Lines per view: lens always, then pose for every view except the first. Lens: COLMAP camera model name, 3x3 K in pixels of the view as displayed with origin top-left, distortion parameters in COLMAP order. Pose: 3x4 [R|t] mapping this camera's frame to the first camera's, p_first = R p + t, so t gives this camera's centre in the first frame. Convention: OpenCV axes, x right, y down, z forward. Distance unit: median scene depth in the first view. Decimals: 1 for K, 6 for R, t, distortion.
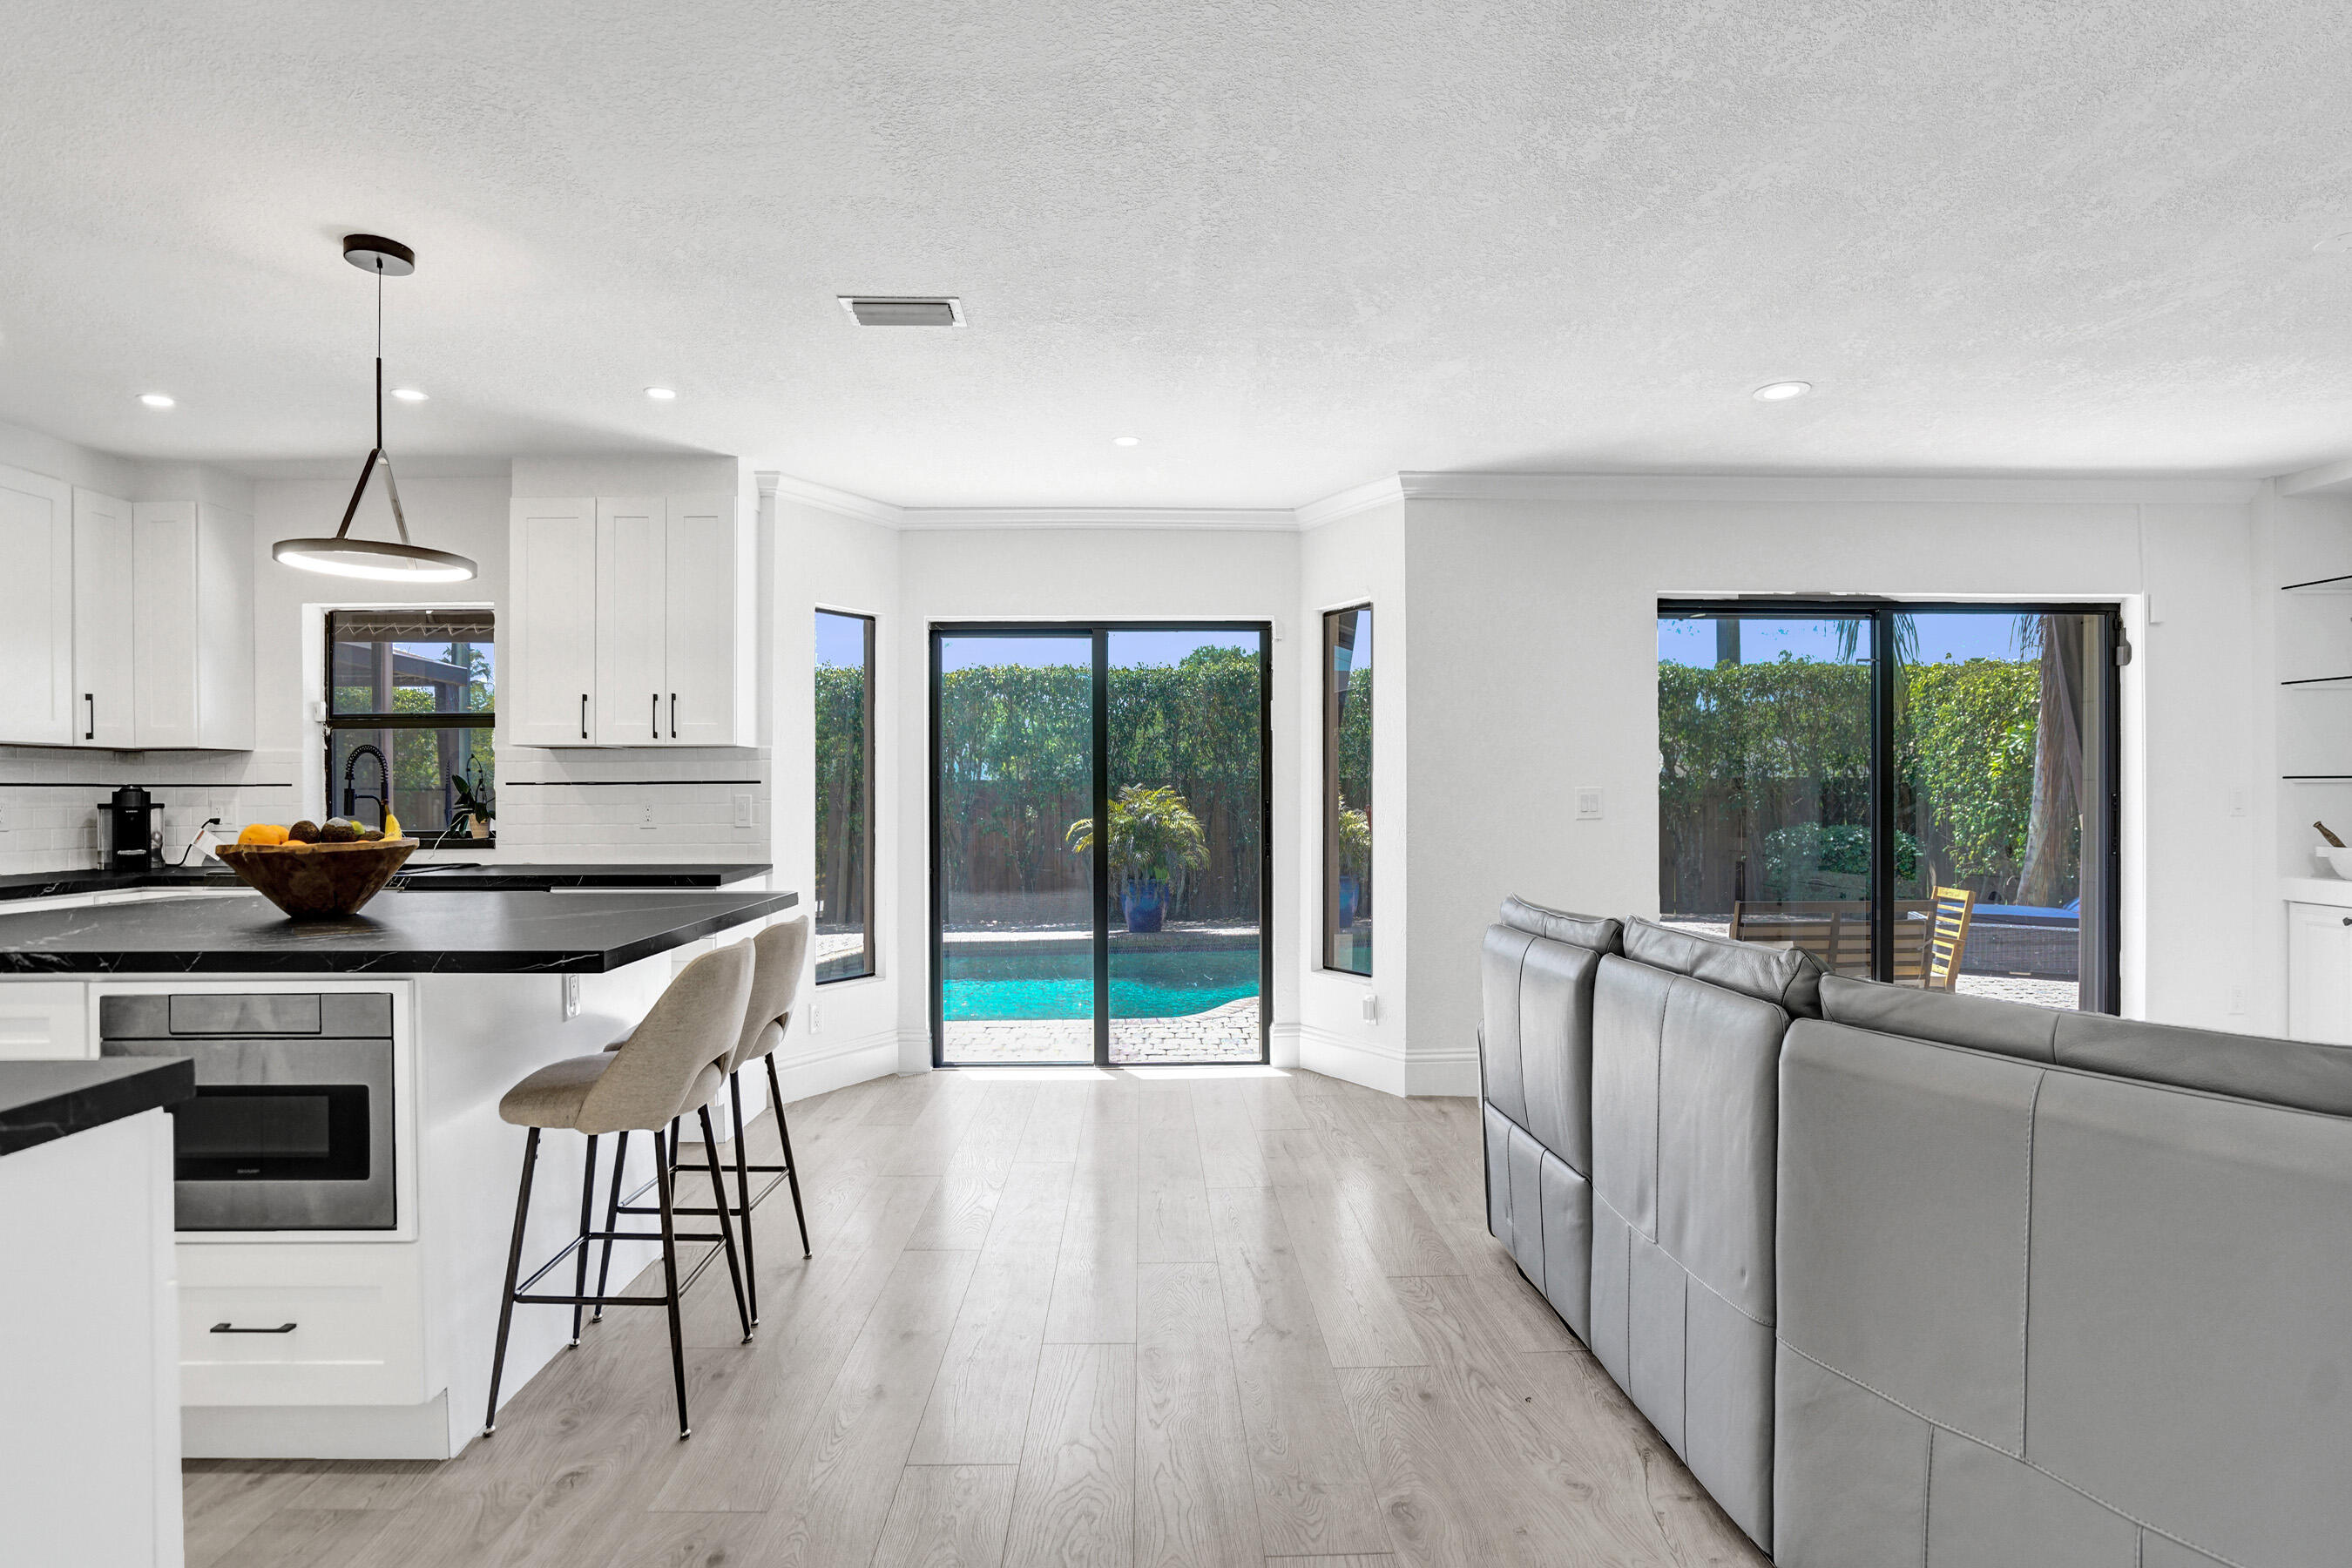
lens RADIAL K [[1142.1, 0, 1168.2], [0, 1142.1, 800.8], [0, 0, 1]] dist [-0.047950, 0.016952]
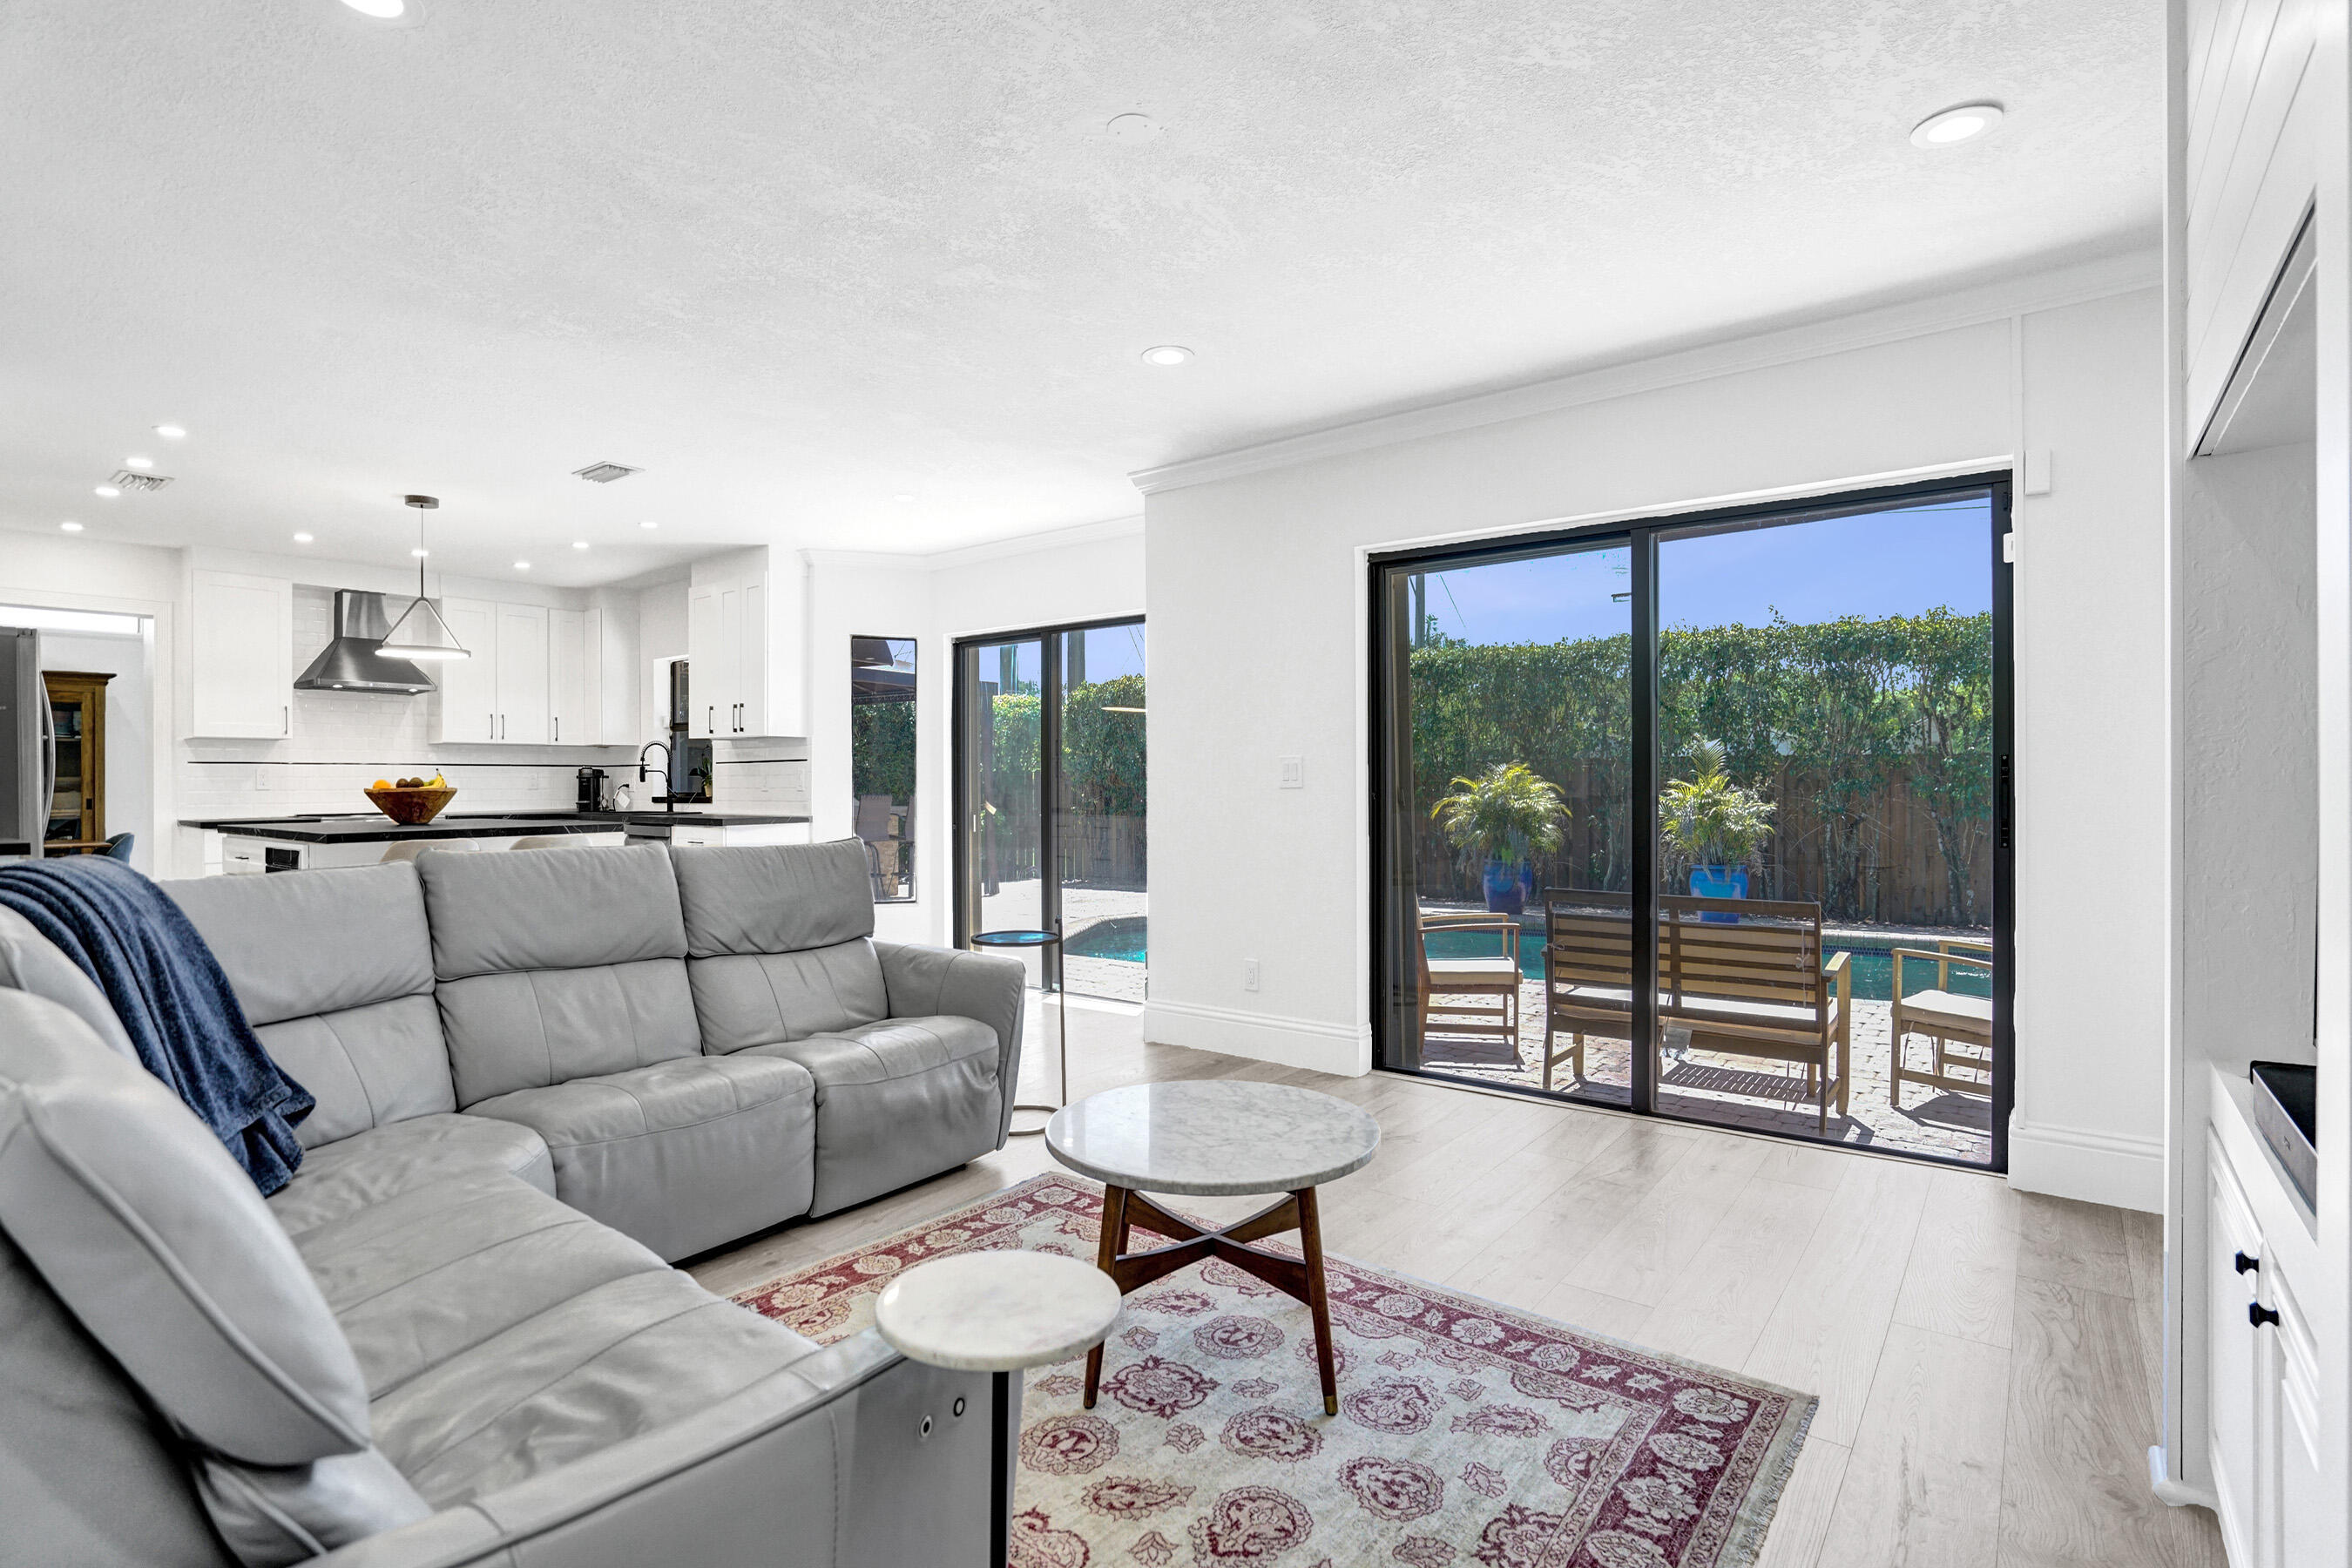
lens RADIAL K [[1142.1, 0, 1160.2], [0, 1142.1, 787.3], [0, 0, 1]] dist [-0.047950, 0.016952]
pose [[0.764249, 0.002773, -0.644915, 0.931337], [-0.003277, 0.999995, 0.000416, 0.016530], [0.644913, 0.001795, 0.764254, 0.173988]]
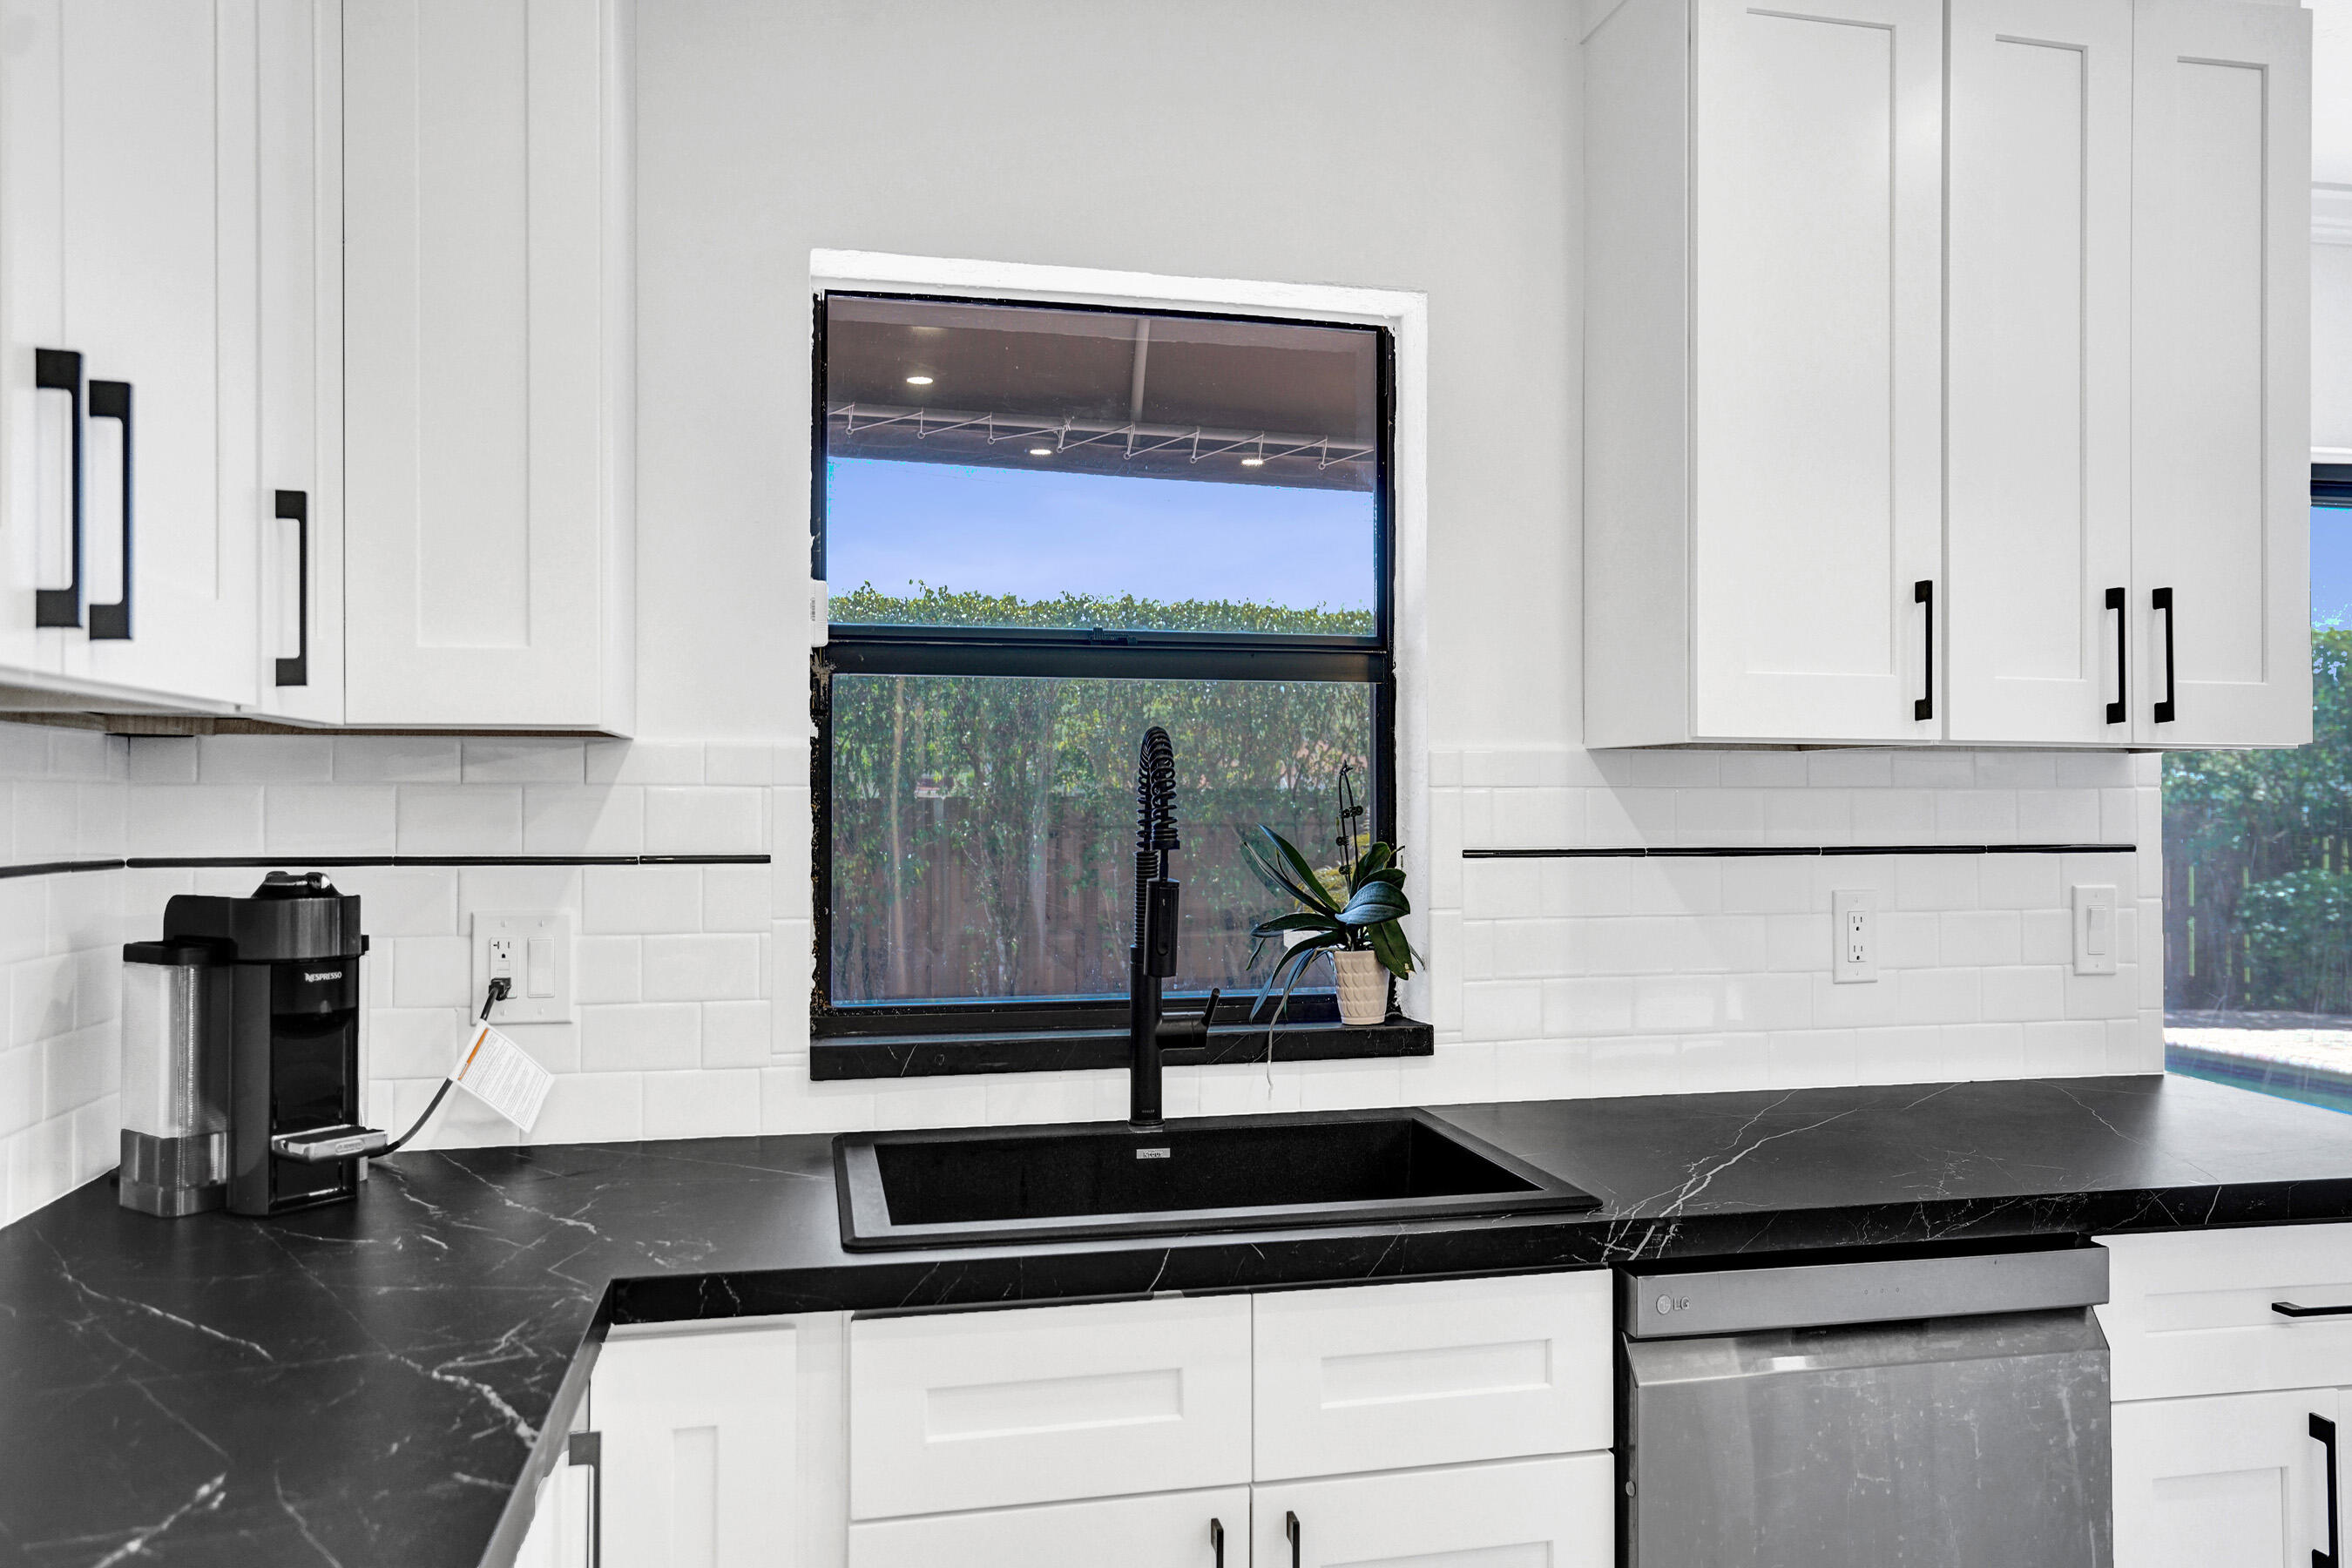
lens RADIAL K [[1663.7, 0, 1135.2], [0, 1663.7, 813.6], [0, 0, 1]] dist [0.010524, -0.000102]
pose [[0.977952, 0.004694, 0.208775, -0.777539], [-0.005210, 0.999985, 0.001923, -0.026926], [-0.208762, -0.002968, 0.977962, 0.552126]]
